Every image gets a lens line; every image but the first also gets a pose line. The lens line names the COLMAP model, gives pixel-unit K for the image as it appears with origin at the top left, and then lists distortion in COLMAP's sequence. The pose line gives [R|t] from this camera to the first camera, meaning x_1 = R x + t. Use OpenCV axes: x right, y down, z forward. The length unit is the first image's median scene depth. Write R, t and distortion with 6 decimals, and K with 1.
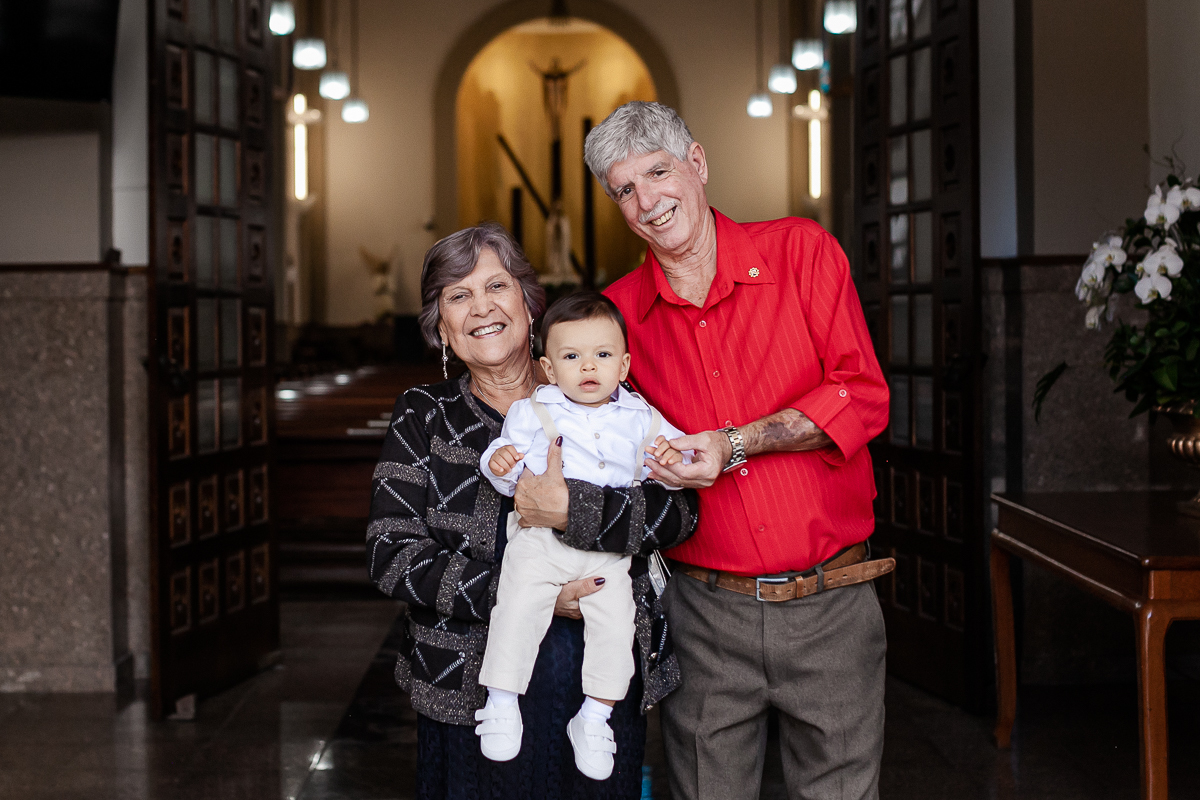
lens RADIAL K [[3366.2, 0, 599.9], [0, 3366.2, 398.1], [0, 0, 1]] dist [-0.120804, 0.249920]
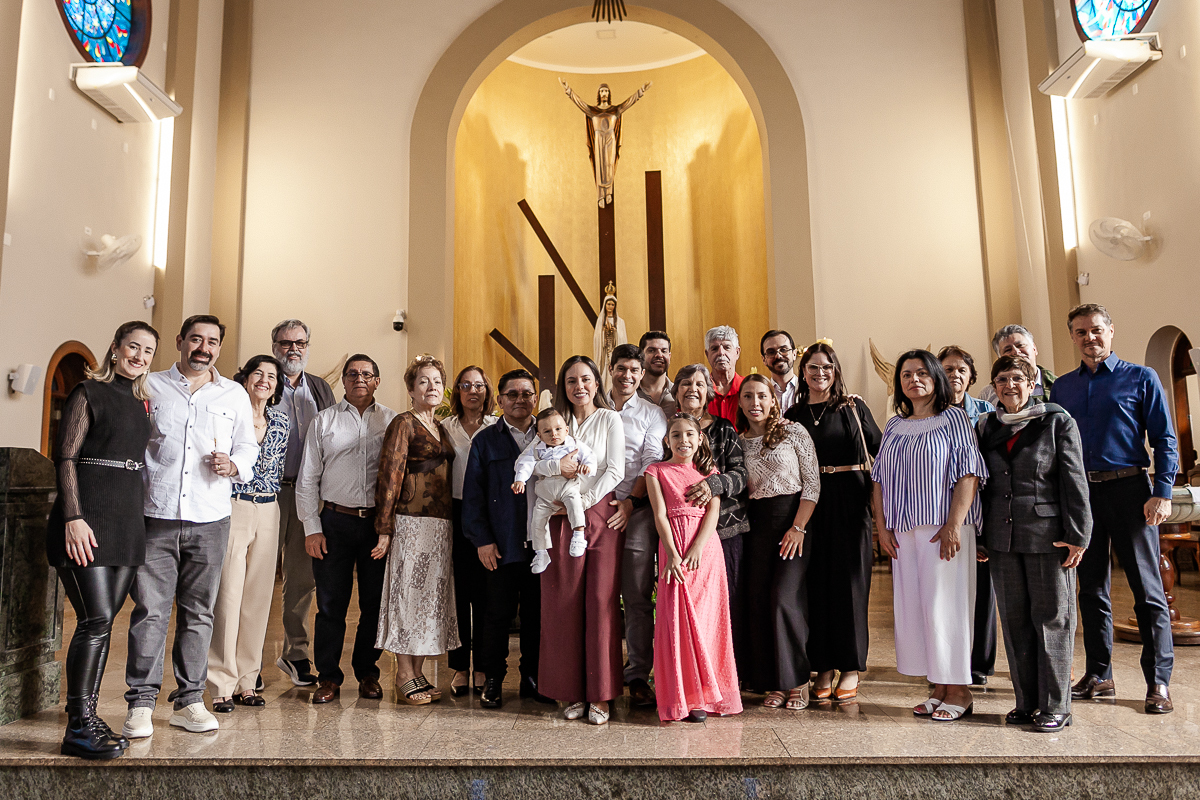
lens RADIAL K [[898.1, 0, 597.5], [0, 898.1, 394.3], [0, 0, 1]] dist [-0.050919, 0.001892]
pose [[0.999528, -0.010501, -0.028885, -0.021426], [0.006445, 0.990537, -0.137098, -0.033845], [0.030051, 0.136847, 0.990136, 1.784851]]
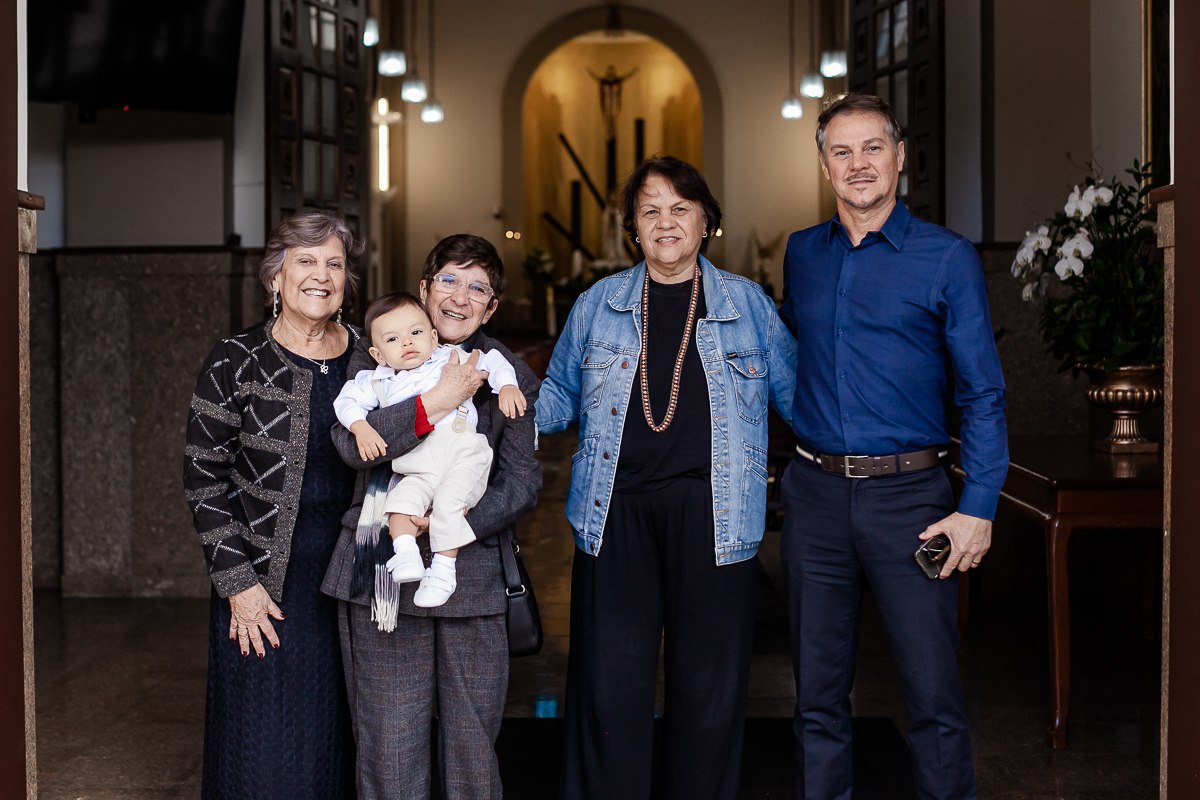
lens RADIAL K [[3245.7, 0, 509.7], [0, 3245.7, 423.7], [0, 0, 1]] dist [-0.122156, 0.399832]
pose [[0.998841, 0.005399, -0.047823, 0.011348], [-0.004770, 0.999901, 0.013269, 0.008267], [0.047890, -0.013025, 0.998768, -0.170827]]
